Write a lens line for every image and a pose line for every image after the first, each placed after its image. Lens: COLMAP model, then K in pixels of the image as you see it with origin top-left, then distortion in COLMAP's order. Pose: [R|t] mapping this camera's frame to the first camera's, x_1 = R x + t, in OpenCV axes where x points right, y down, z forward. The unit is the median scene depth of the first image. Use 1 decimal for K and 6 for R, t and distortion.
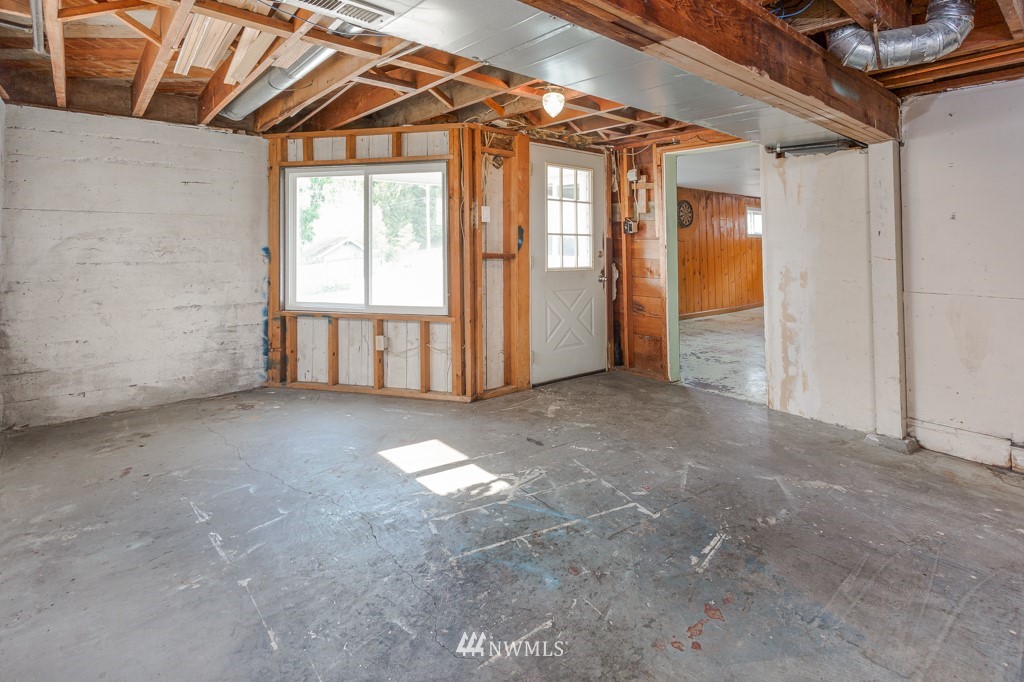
lens RADIAL K [[506.2, 0, 562.1], [0, 506.2, 233.8], [0, 0, 1]] dist [-0.001109, 0.001468]
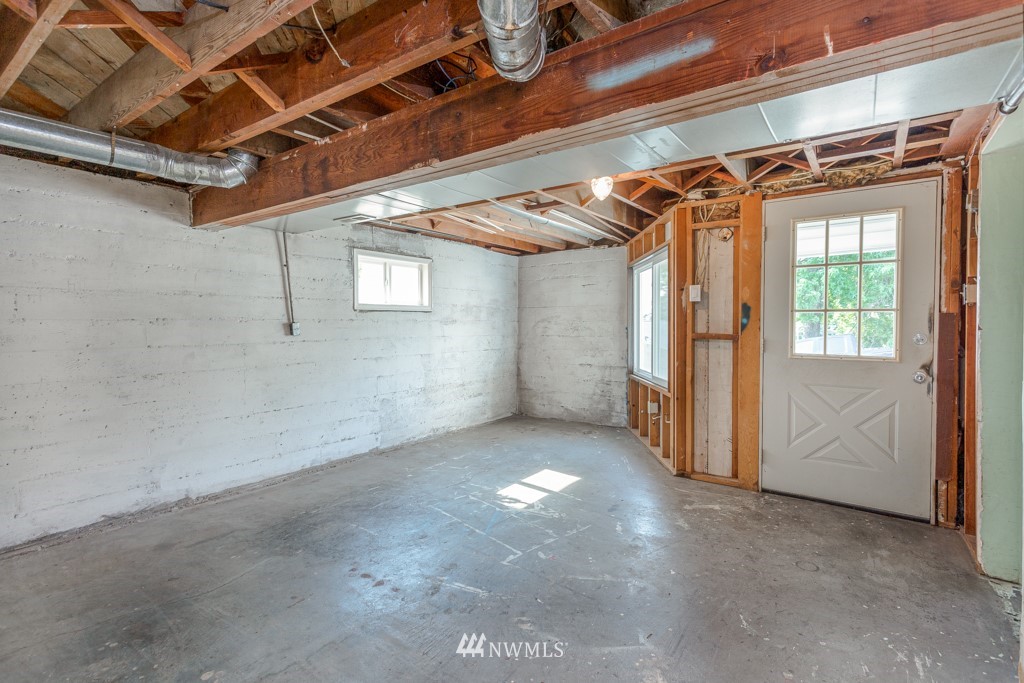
lens RADIAL K [[506.2, 0, 520.9], [0, 506.2, 341.9], [0, 0, 1]] dist [-0.001109, 0.001468]
pose [[0.199302, 0.030730, -0.979456, 0.767681], [0.025085, 0.999021, 0.036449, 0.010940], [0.979617, -0.031834, 0.198336, 0.489177]]
